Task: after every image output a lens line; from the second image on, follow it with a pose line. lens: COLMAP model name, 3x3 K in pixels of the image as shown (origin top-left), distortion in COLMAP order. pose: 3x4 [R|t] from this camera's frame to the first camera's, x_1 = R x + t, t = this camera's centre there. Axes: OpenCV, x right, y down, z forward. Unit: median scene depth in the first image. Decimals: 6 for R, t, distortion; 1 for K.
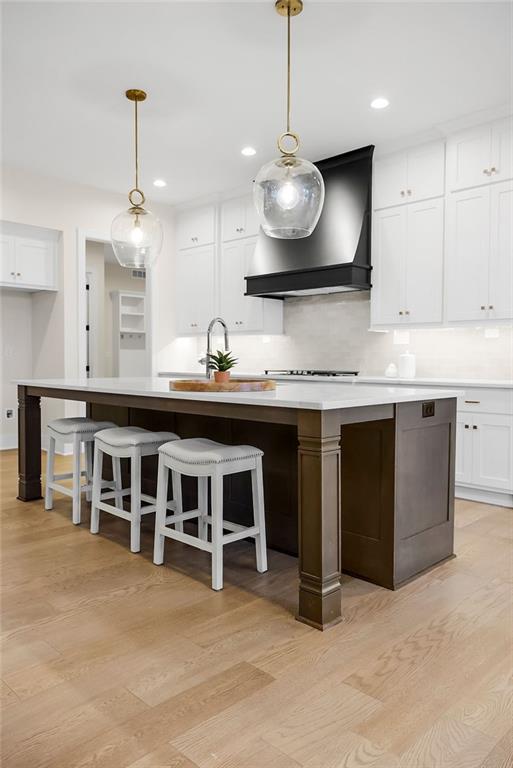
lens RADIAL K [[579.8, 0, 258.7], [0, 579.8, 382.0], [0, 0, 1]] dist [0.007274, 0.001480]
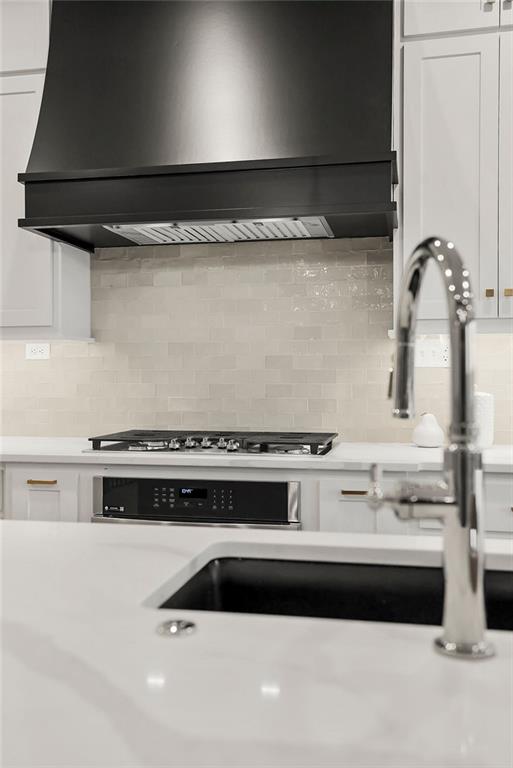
lens RADIAL K [[758.6, 0, 253.9], [0, 758.6, 375.8], [0, 0, 1]] dist [0.042562, 0.000000]
pose [[0.834789, -0.002840, 0.550562, -0.160261], [0.027909, 0.998919, -0.037163, -0.037375], [-0.549862, 0.046389, 0.833966, 0.541348]]
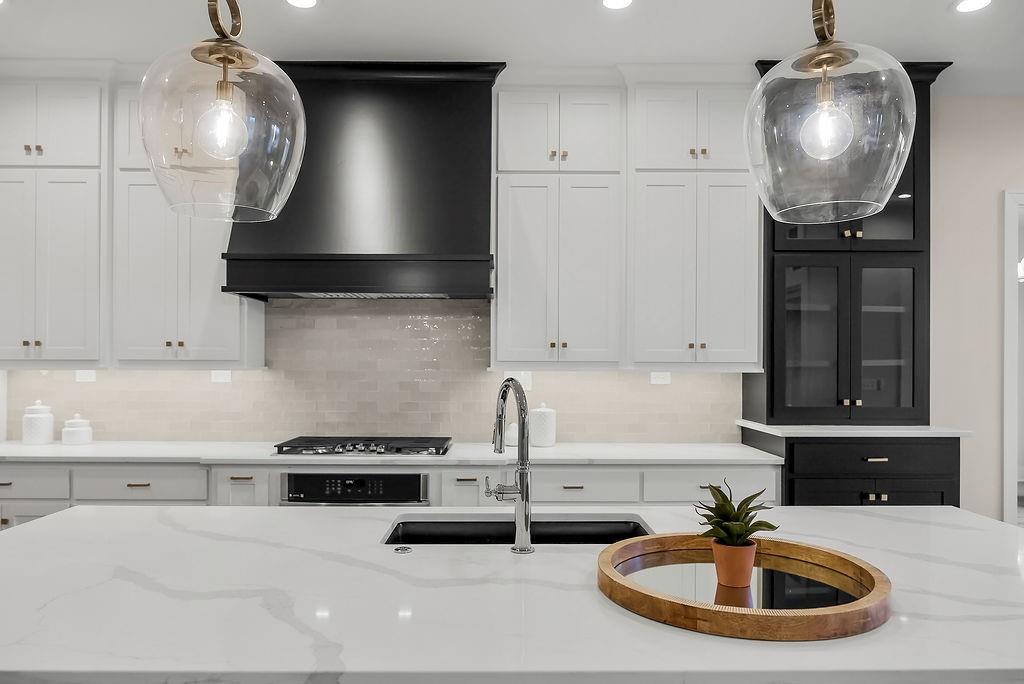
lens RADIAL K [[716.5, 0, 509.1], [0, 716.5, 362.5], [0, 0, 1]] dist [0.008001, 0.000445]
pose [[0.698558, -0.001135, 0.715552, -0.283909], [0.028048, 0.999274, -0.025797, -0.068077], [-0.715003, 0.038091, 0.698083, 0.417288]]
